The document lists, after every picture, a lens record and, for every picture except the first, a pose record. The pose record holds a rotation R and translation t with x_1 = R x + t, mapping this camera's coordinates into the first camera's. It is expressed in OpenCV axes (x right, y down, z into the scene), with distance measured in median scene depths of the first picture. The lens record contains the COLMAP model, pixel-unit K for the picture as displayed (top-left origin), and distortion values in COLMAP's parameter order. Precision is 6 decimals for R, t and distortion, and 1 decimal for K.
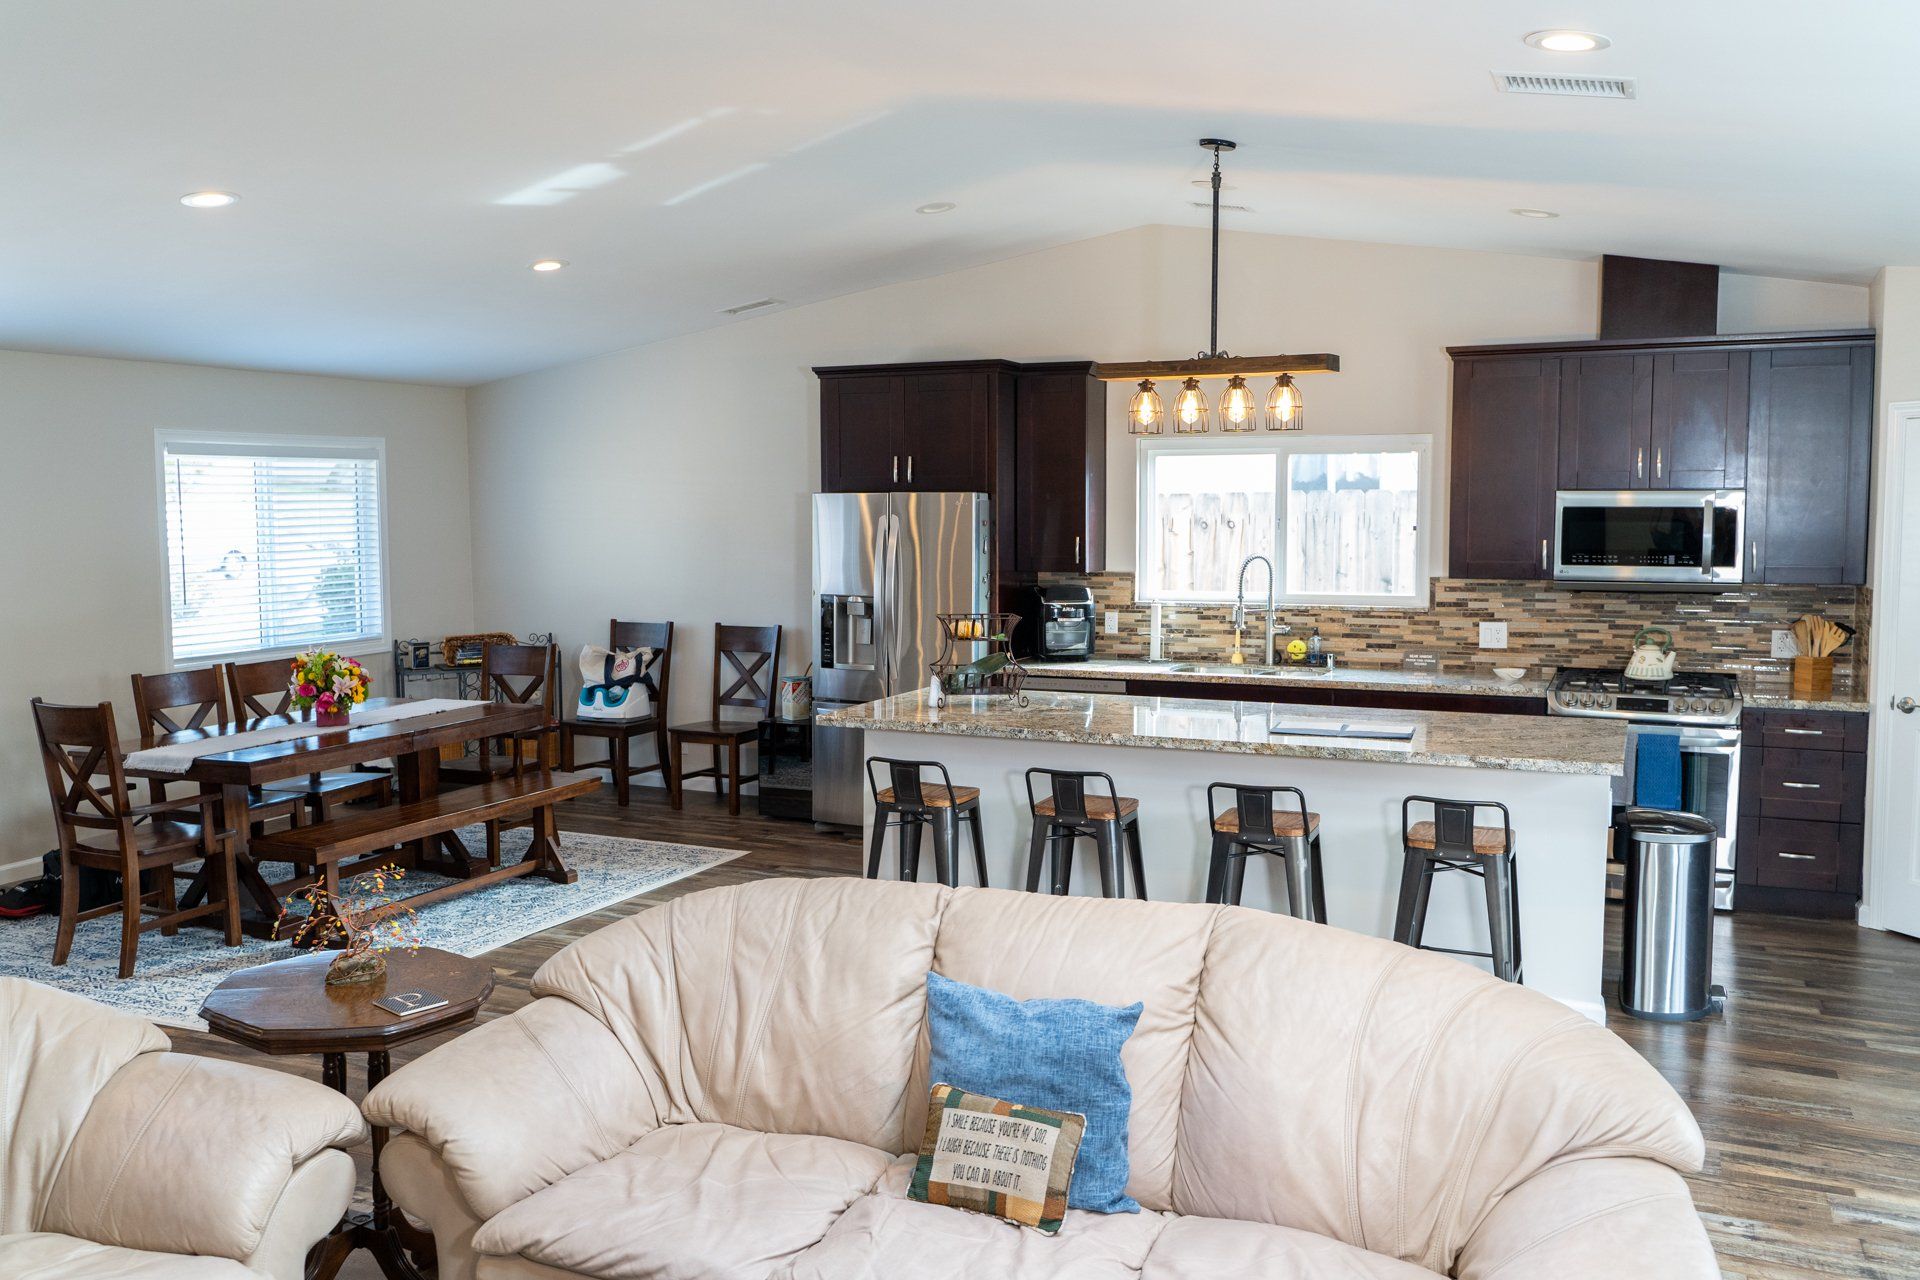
lens RADIAL K [[1536.5, 0, 963.0], [0, 1536.5, 645.8], [0, 0, 1]] dist [0.000927, -0.000506]
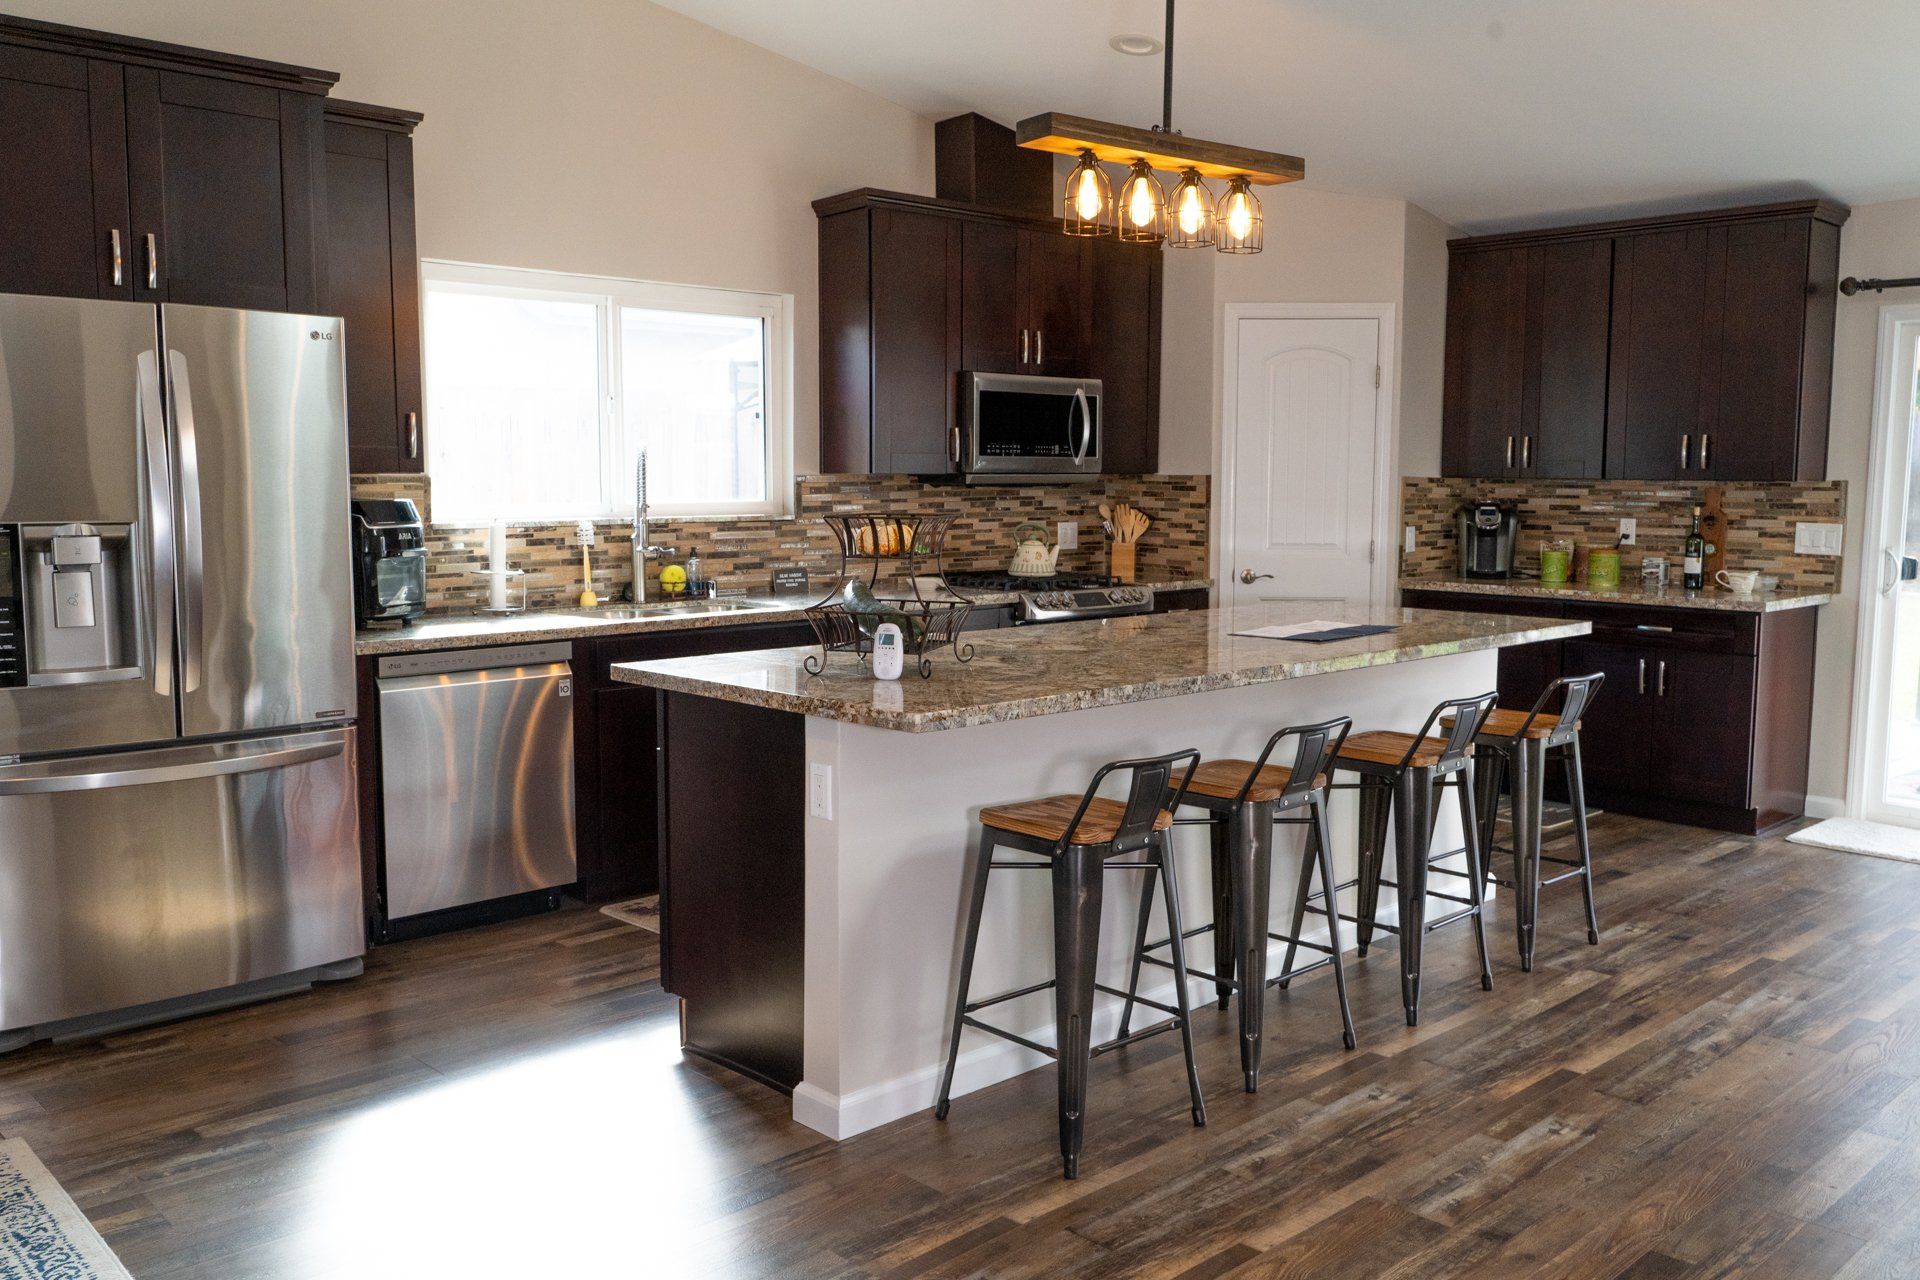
lens RADIAL K [[1536.5, 0, 963.0], [0, 1536.5, 645.8], [0, 0, 1]] dist [0.000927, -0.000506]
pose [[0.393038, -0.099491, 0.914124, -0.409344], [0.081848, 0.993969, 0.072990, -0.007790], [-0.915872, 0.046131, 0.398810, 0.602268]]
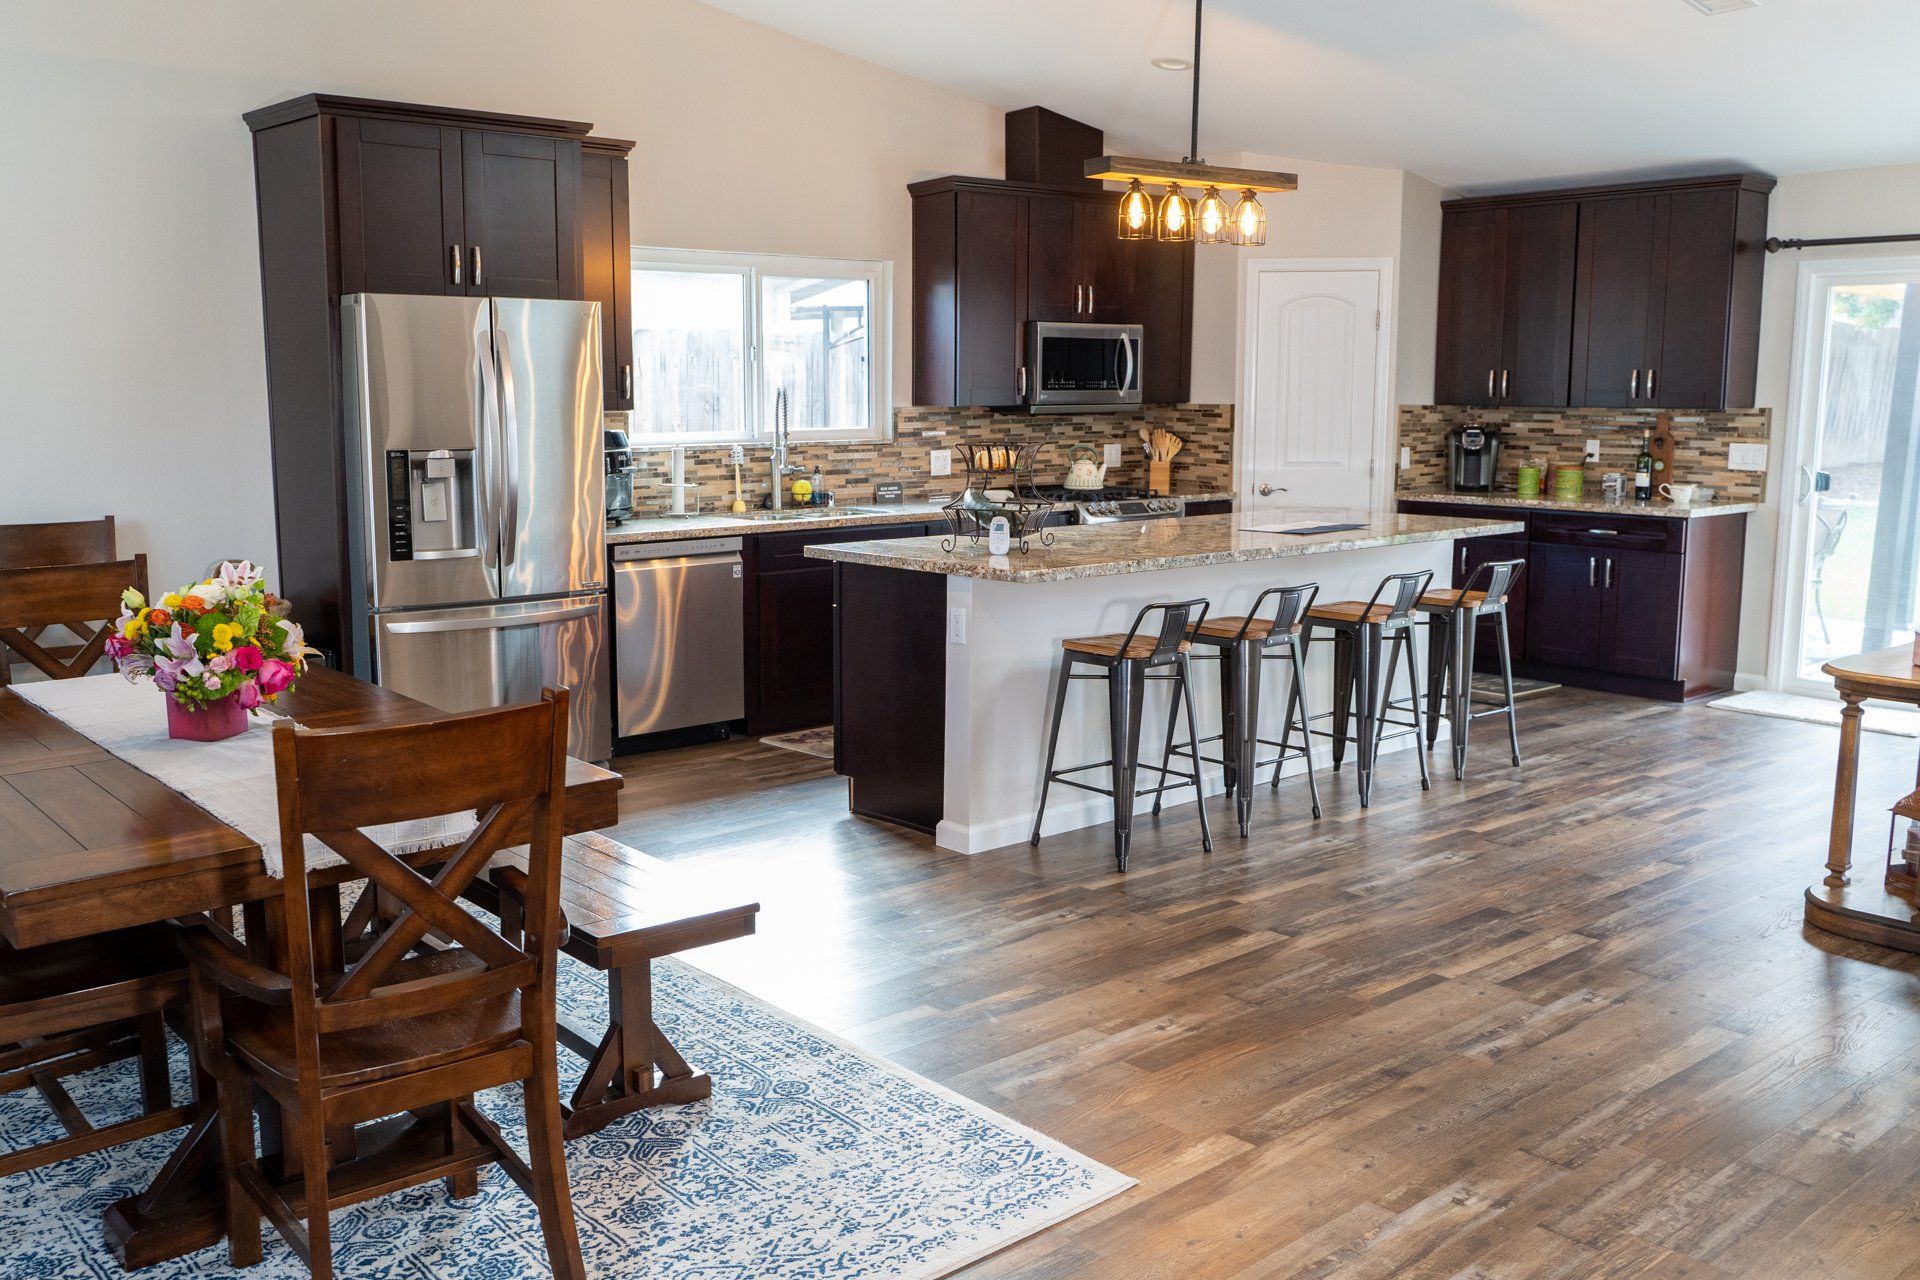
lens RADIAL K [[1649.3, 0, 898.5], [0, 1649.3, 635.3], [0, 0, 1]] dist [0.006860, 0.006273]
pose [[0.440896, -0.132522, 0.887721, -0.668174], [0.083766, 0.990799, 0.106307, -0.012033], [-0.893641, 0.027490, 0.447940, 0.521094]]
